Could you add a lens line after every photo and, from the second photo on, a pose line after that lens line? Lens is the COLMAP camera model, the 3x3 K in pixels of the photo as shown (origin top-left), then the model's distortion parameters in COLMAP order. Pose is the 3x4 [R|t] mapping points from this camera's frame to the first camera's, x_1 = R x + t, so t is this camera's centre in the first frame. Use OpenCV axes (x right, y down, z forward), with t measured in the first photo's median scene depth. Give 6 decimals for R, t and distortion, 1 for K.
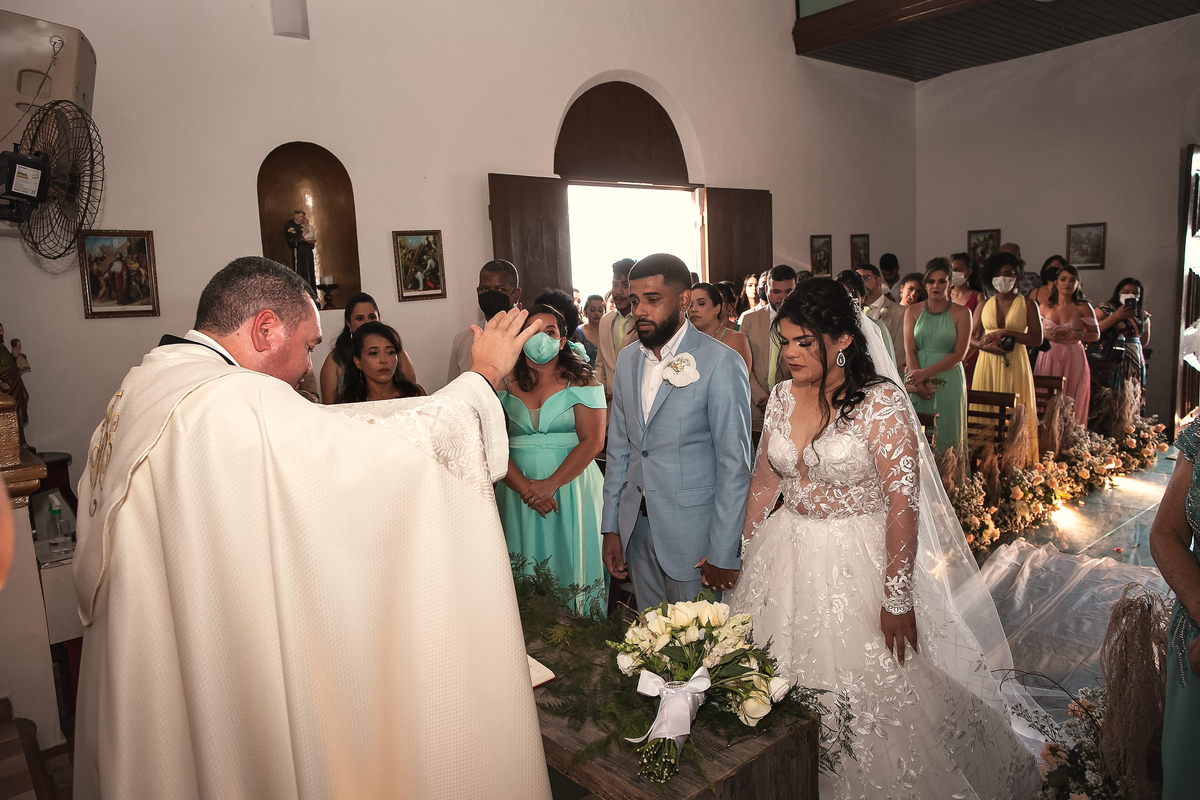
lens RADIAL K [[839.5, 0, 600.2], [0, 839.5, 377.0], [0, 0, 1]] dist [-0.001457, 0.006129]
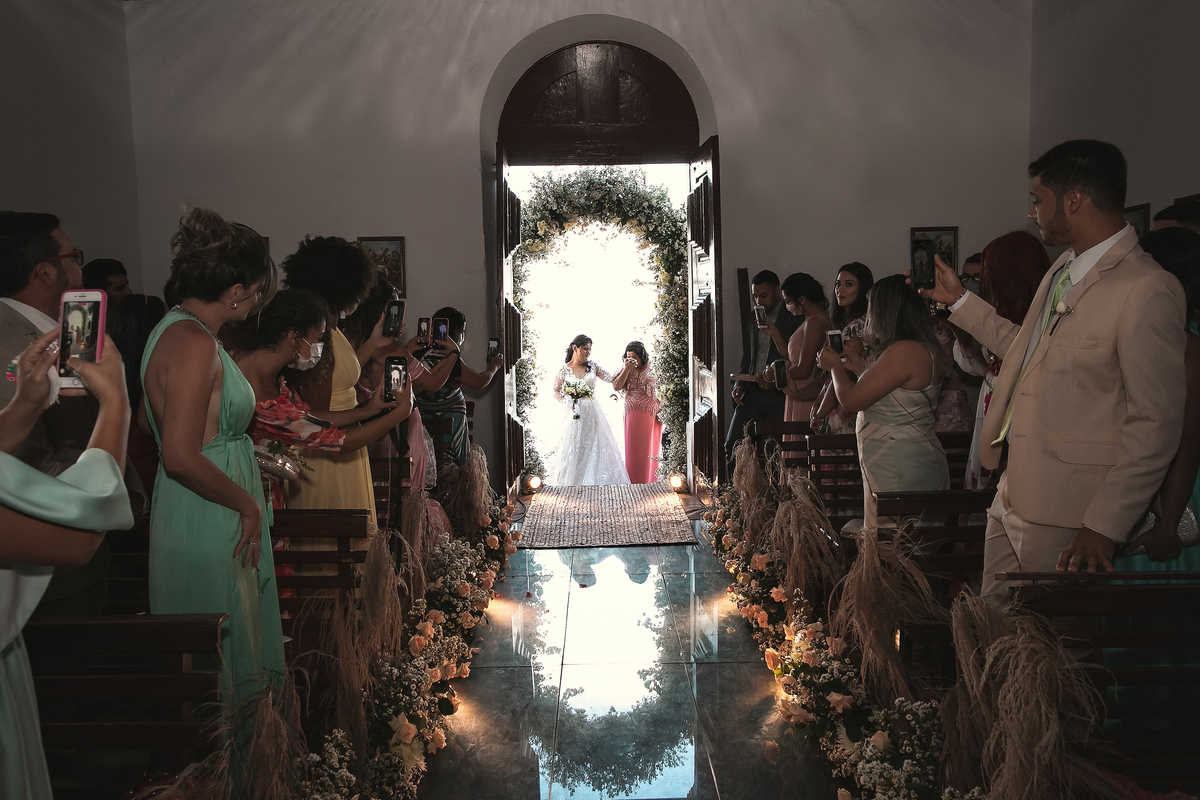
lens RADIAL K [[841.3, 0, 608.3], [0, 841.3, 373.2], [0, 0, 1]] dist [0.004979, 0.007769]
pose [[0.646729, -0.021914, 0.762405, 0.228355], [0.071241, 0.996953, -0.031777, -0.038781], [-0.759385, 0.074866, 0.646320, 0.625115]]
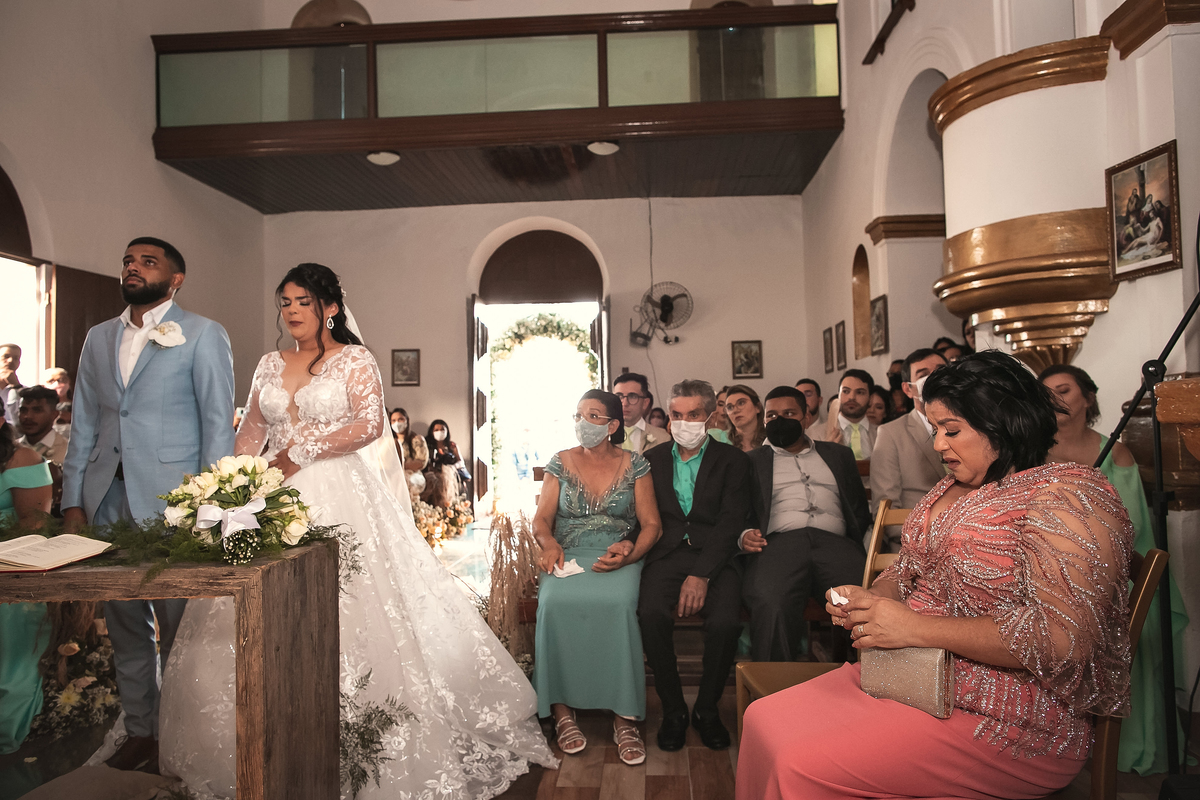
lens RADIAL K [[829.4, 0, 600.0], [0, 829.4, 400.0], [0, 0, 1]] dist [-0.028382, 0.003506]
pose [[0.701492, 0.056048, 0.710470, -0.133140], [0.063626, 0.987997, -0.140764, 0.134244], [-0.709832, 0.143949, 0.689505, -0.046368]]
